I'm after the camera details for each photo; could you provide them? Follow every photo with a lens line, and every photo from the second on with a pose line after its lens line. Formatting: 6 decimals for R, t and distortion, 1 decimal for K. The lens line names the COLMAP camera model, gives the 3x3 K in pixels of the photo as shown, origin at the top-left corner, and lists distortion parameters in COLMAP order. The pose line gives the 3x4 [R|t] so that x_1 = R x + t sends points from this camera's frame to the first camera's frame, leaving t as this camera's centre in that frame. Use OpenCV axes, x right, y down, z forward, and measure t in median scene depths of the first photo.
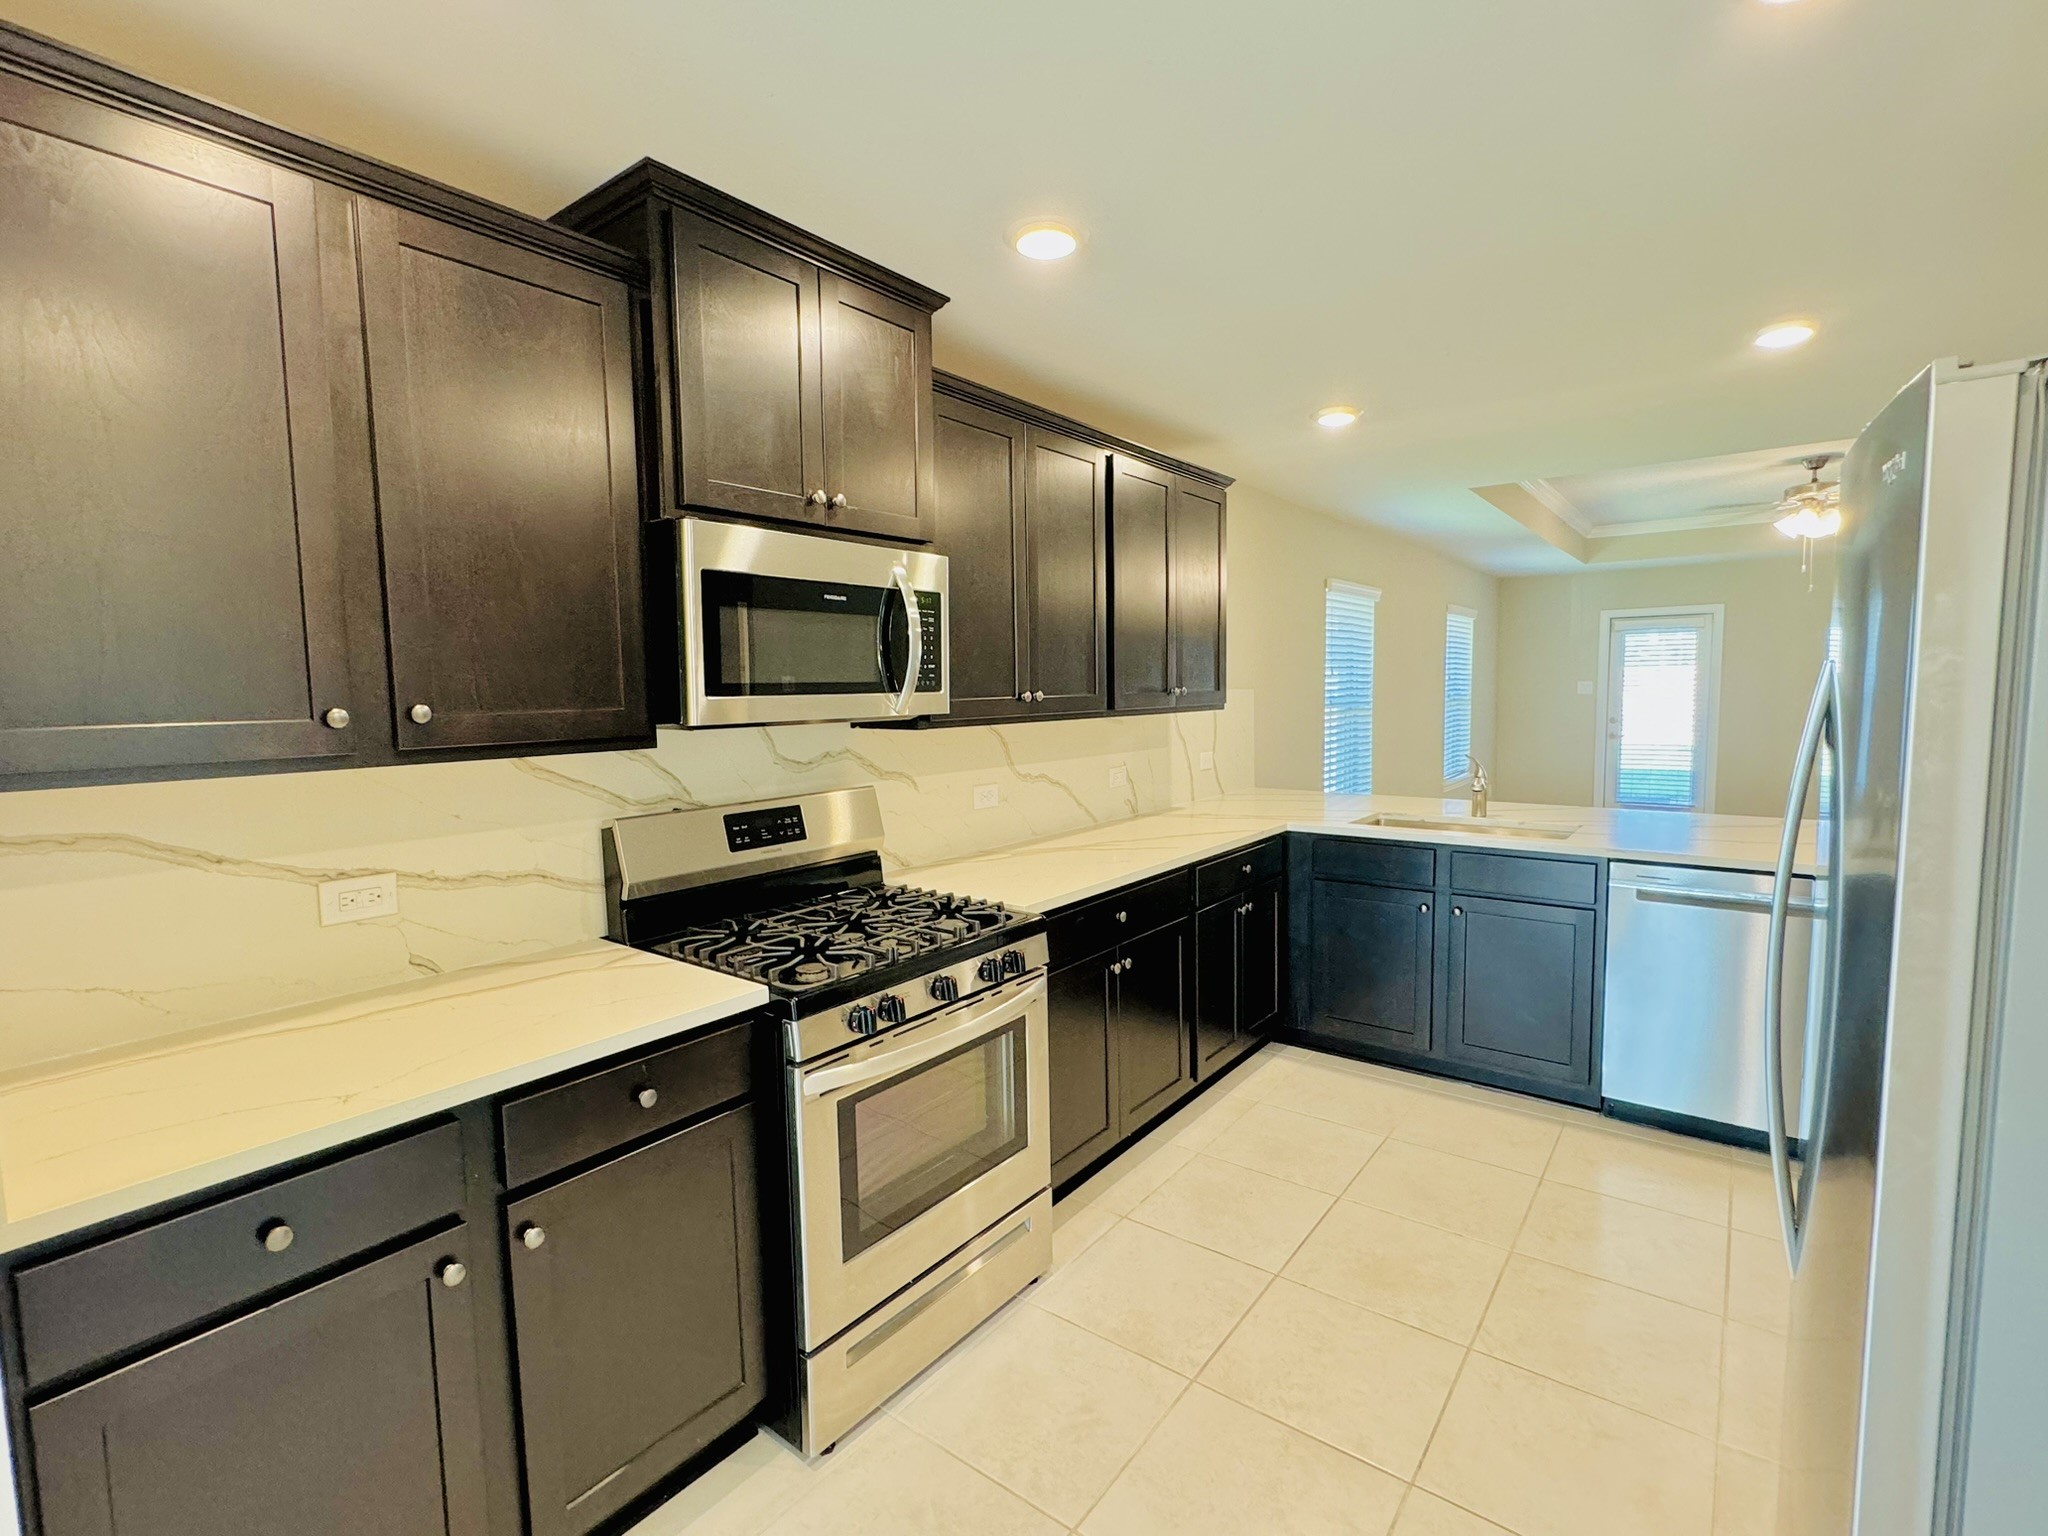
lens RADIAL K [[935.6, 0, 1024.0], [0, 935.6, 768.0], [0, 0, 1]] dist [-0.000075, -0.000022]
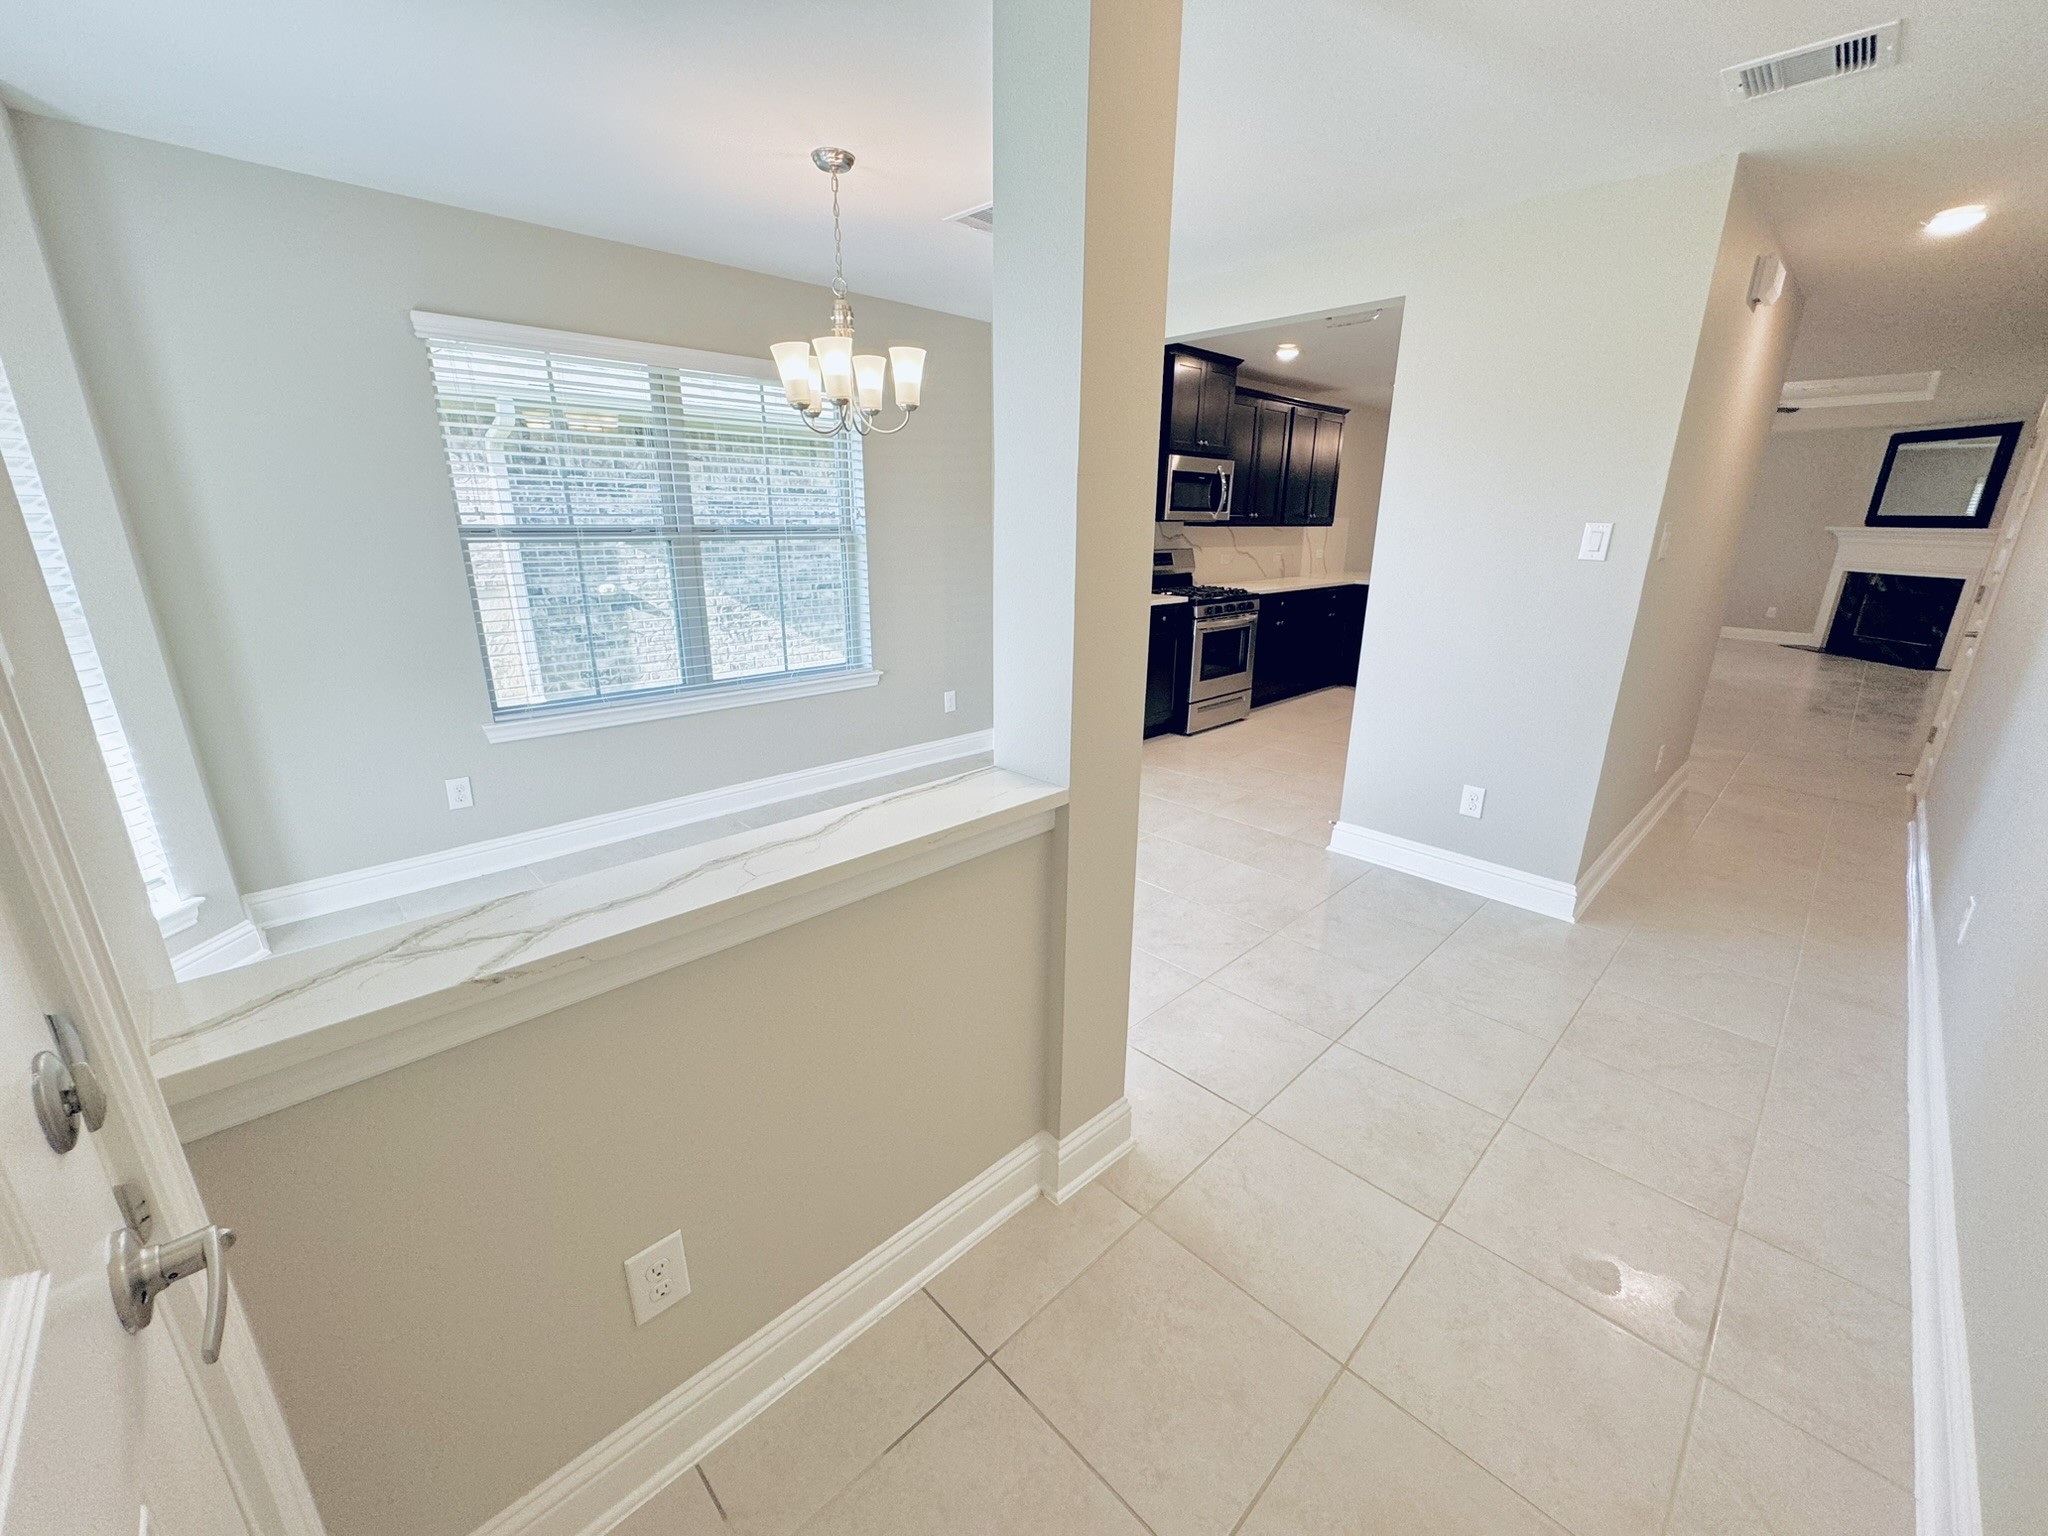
lens RADIAL K [[818.0, 0, 1020.3], [0, 818.0, 764.8], [0, 0, 1]] dist [-0.000827, -0.000142]
pose [[0.989156, 0.066266, -0.131072, -0.324822], [-0.037707, 0.977096, 0.209432, 0.165146], [0.141948, -0.202219, 0.968999, -1.581715]]
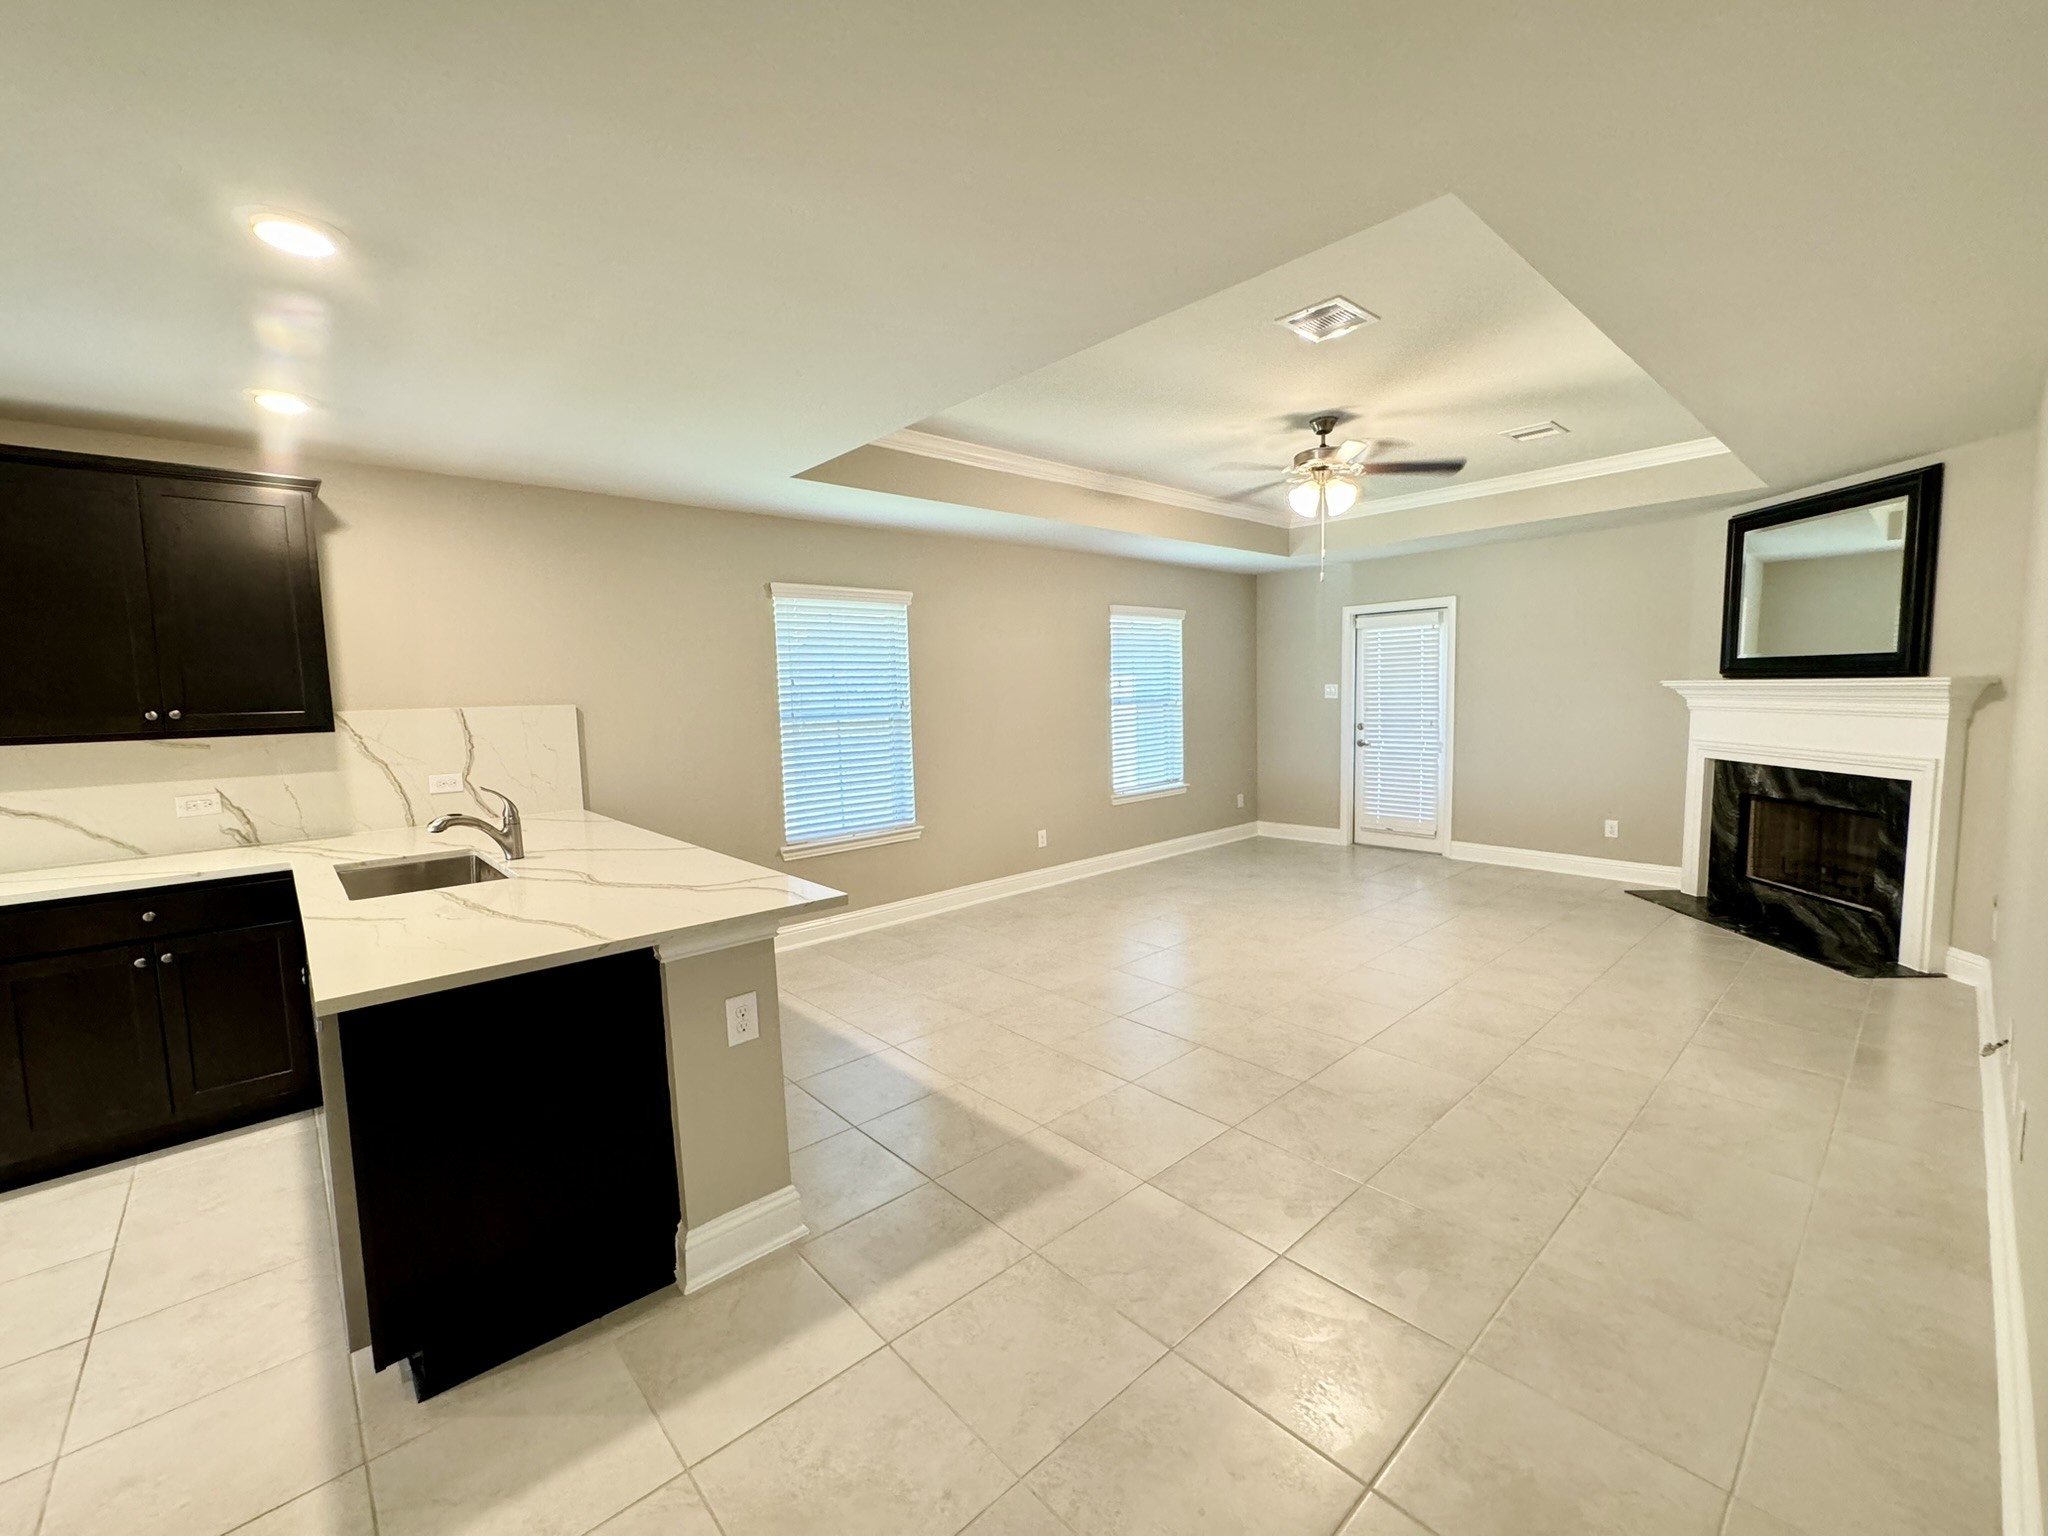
lens RADIAL K [[836.2, 0, 1024.0], [0, 836.2, 768.0], [0, 0, 1]] dist [0.000070, 0.000034]
pose [[0.983396, 0.004934, -0.181405, 1.664829], [-0.003606, 0.999964, 0.007647, -0.057634], [0.181436, -0.006866, 0.983379, 0.506820]]
